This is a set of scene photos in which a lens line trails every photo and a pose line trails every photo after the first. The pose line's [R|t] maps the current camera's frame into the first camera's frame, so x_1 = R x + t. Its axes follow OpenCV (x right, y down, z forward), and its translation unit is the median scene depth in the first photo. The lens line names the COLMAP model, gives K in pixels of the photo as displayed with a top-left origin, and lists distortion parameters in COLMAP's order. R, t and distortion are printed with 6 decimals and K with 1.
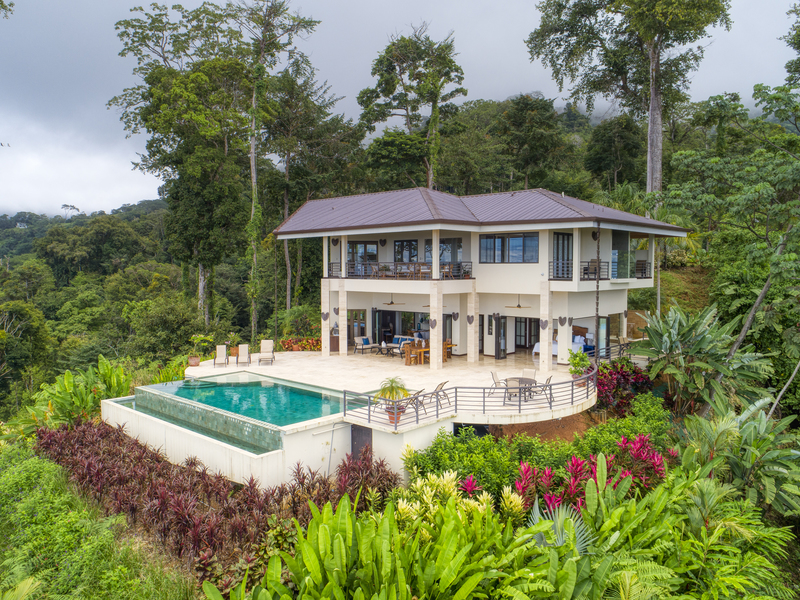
lens RADIAL K [[604.2, 0, 400.0], [0, 604.2, 300.0], [0, 0, 1]] dist [-0.009618, 0.011493]
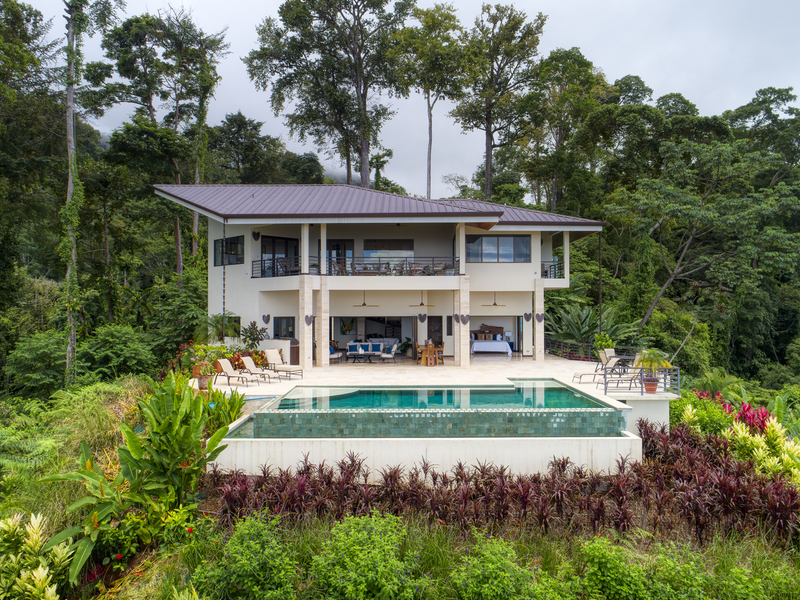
lens RADIAL K [[604.2, 0, 400.0], [0, 604.2, 300.0], [0, 0, 1]] dist [-0.009618, 0.011493]
pose [[0.741434, 0.008141, 0.670976, -0.615114], [0.037207, 0.997889, -0.053222, 0.051544], [-0.669993, 0.064426, 0.739567, 0.327620]]
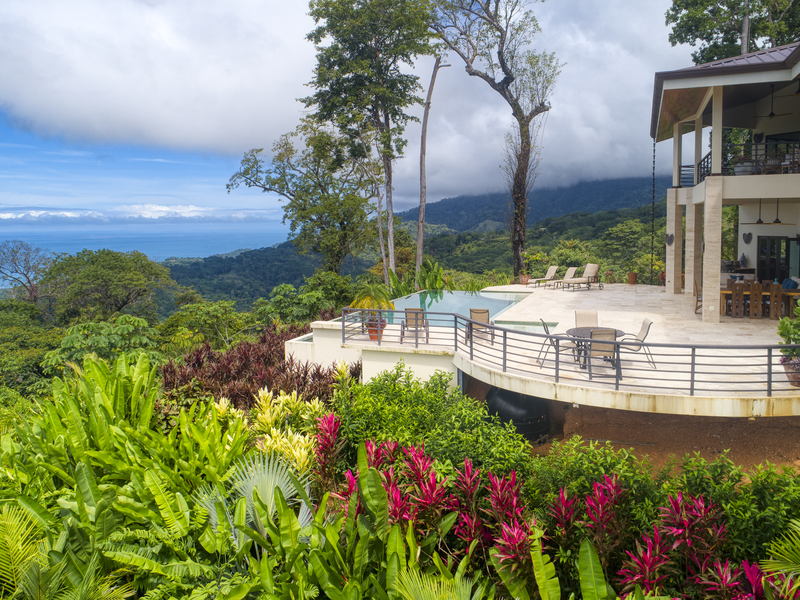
lens RADIAL K [[618.5, 0, 418.5], [0, 618.5, 256.1], [0, 0, 1]] dist [-0.005246, 0.002473]
pose [[0.393202, 0.050283, -0.918076, 0.470417], [-0.040999, 0.998469, 0.037127, 0.033626], [0.918538, 0.023042, 0.394661, 0.448739]]
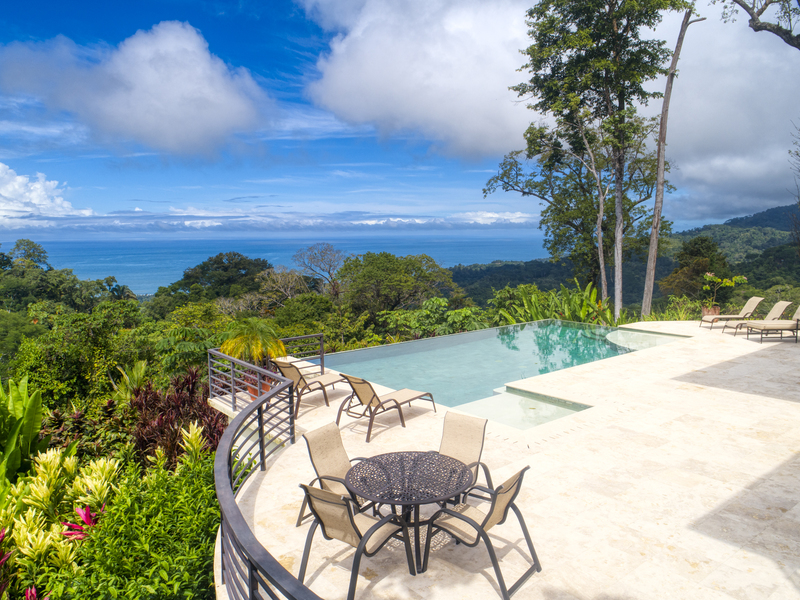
lens RADIAL K [[604.2, 0, 400.0], [0, 604.2, 300.0], [0, 0, 1]] dist [-0.000170, -0.003894]
pose [[-0.136950, 0.117254, -0.983614, 0.315341], [-0.045891, 0.991152, 0.124542, 0.021324], [0.989514, 0.062195, -0.130357, 0.736695]]
